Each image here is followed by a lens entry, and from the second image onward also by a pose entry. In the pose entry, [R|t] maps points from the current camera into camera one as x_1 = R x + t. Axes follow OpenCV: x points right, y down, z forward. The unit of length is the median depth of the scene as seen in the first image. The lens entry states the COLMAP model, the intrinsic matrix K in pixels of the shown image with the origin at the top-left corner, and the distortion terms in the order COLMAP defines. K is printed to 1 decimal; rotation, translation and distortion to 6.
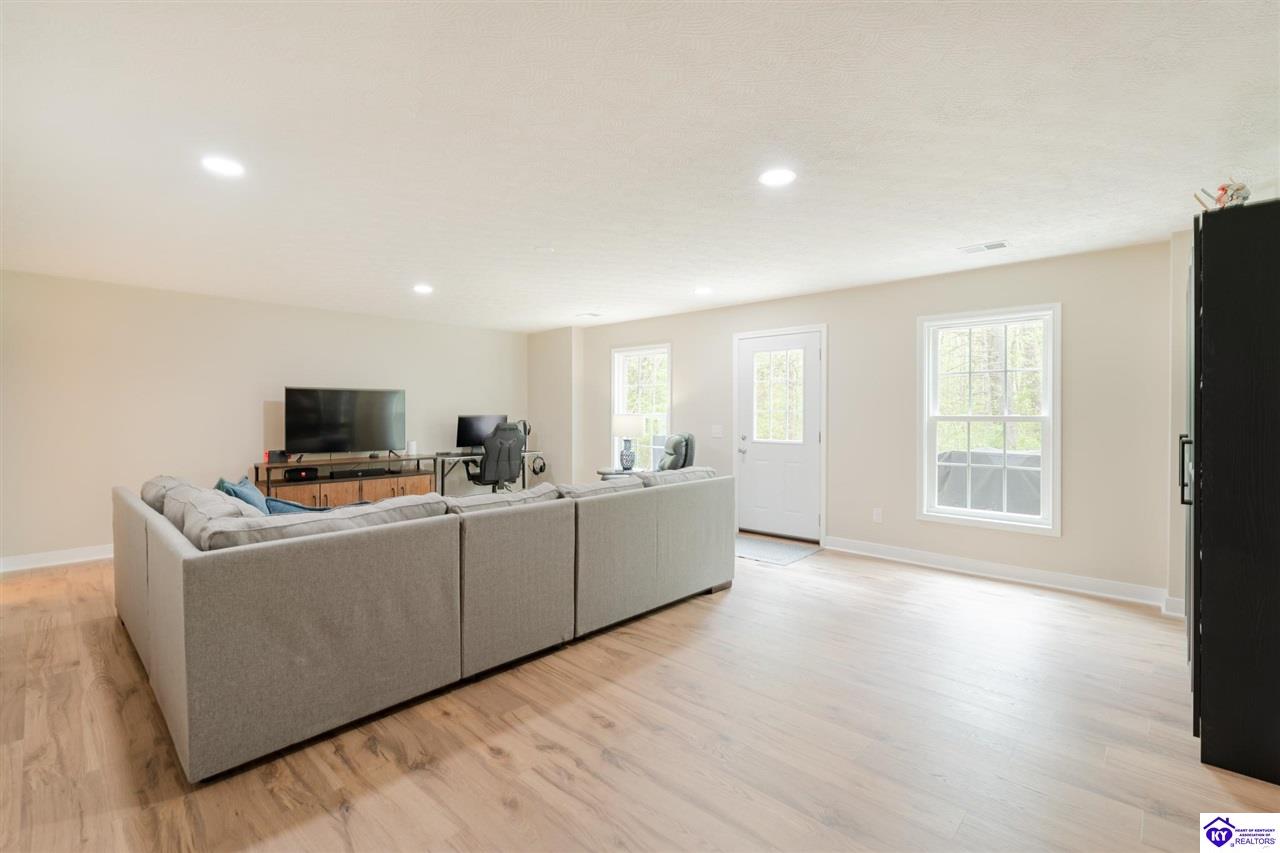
lens RADIAL K [[574.1, 0, 630.0], [0, 574.1, 421.3], [0, 0, 1]] dist [0.001370, -0.000699]
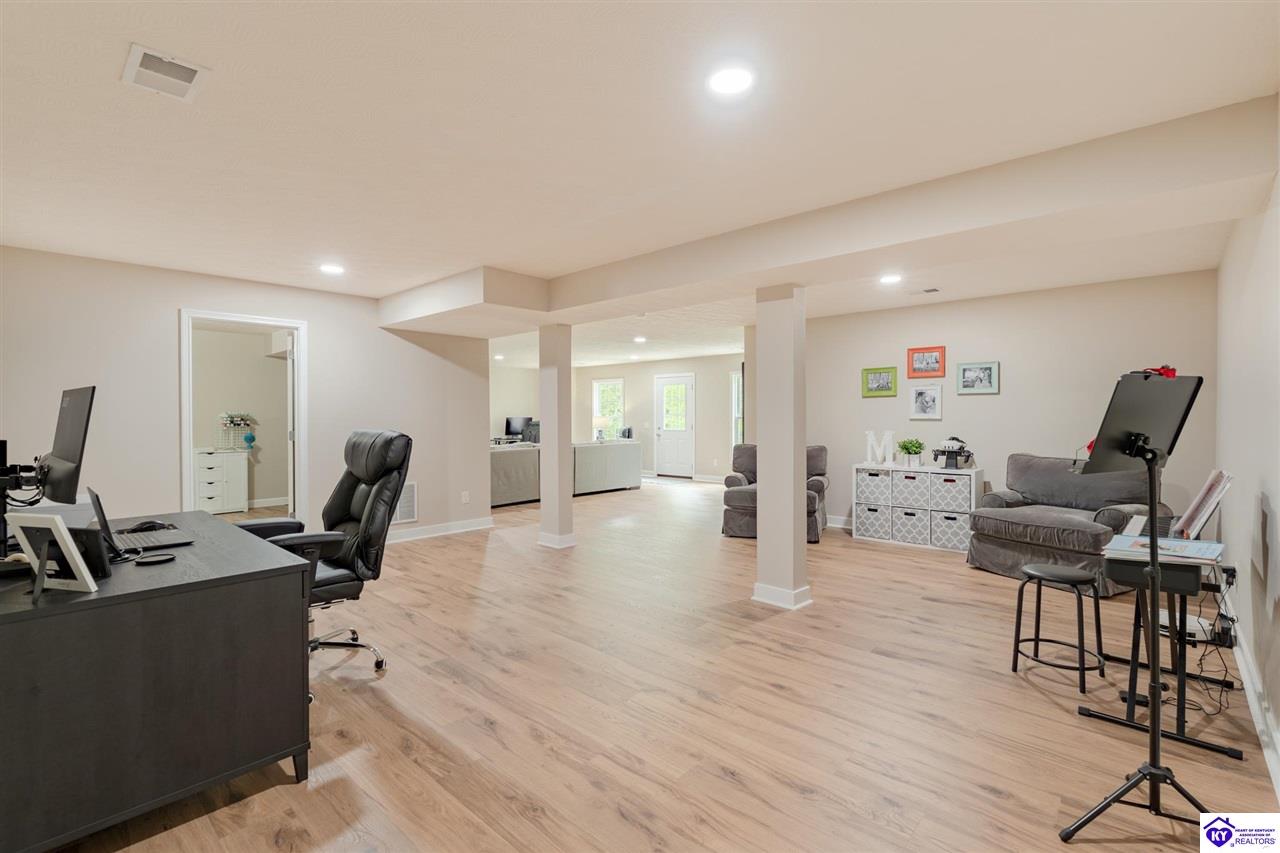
lens RADIAL K [[574.1, 0, 642.0], [0, 574.1, 422.4], [0, 0, 1]] dist [0.001370, -0.000699]
pose [[0.999412, -0.003546, 0.034112, 0.073298], [0.003683, 0.999985, -0.003966, 0.015714], [-0.034097, 0.004089, 0.999410, -0.947763]]
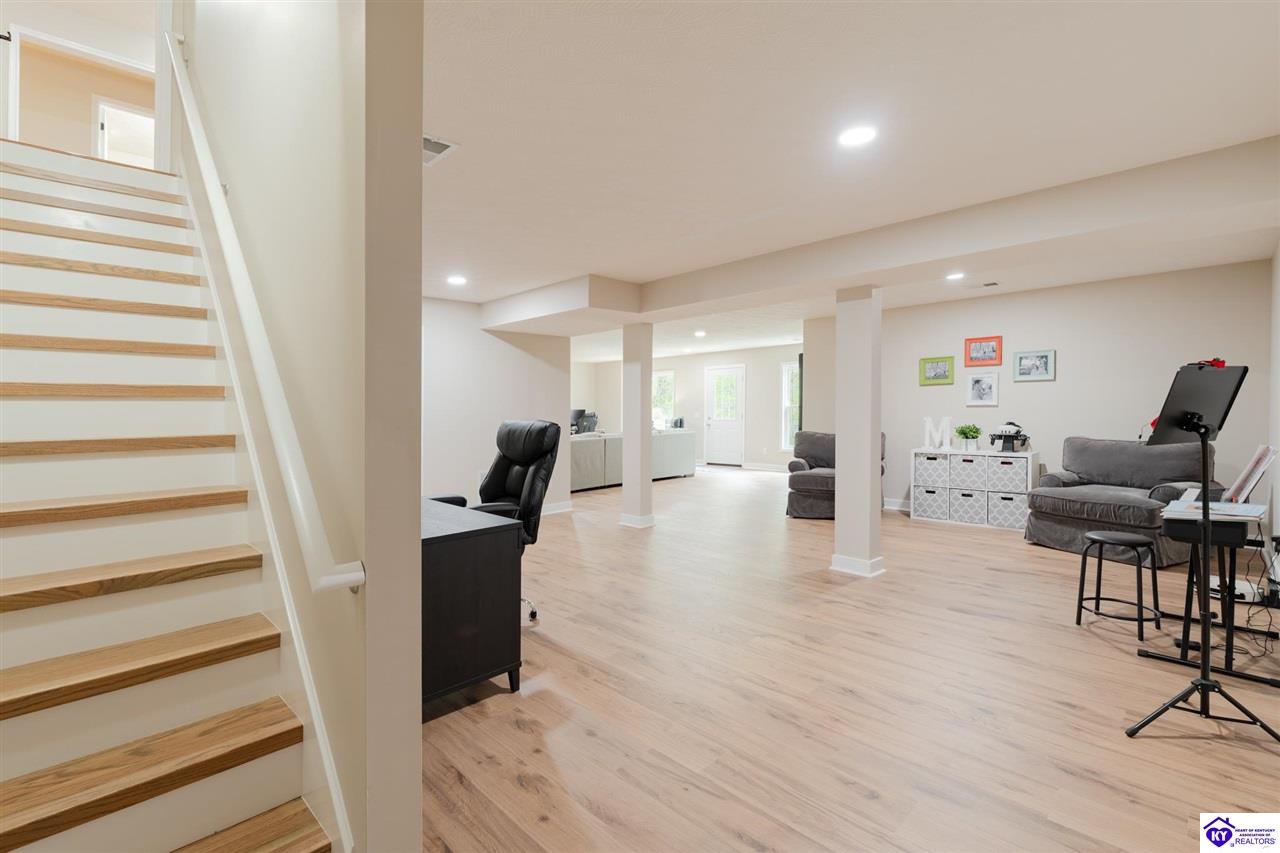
lens RADIAL K [[574.1, 0, 648.4], [0, 574.1, 426.4], [0, 0, 1]] dist [0.001370, -0.000699]
pose [[0.999809, -0.016154, -0.010994, 0.004091], [0.016352, 0.999702, 0.018107, 0.017223], [0.010699, -0.018284, 0.999776, -1.021392]]
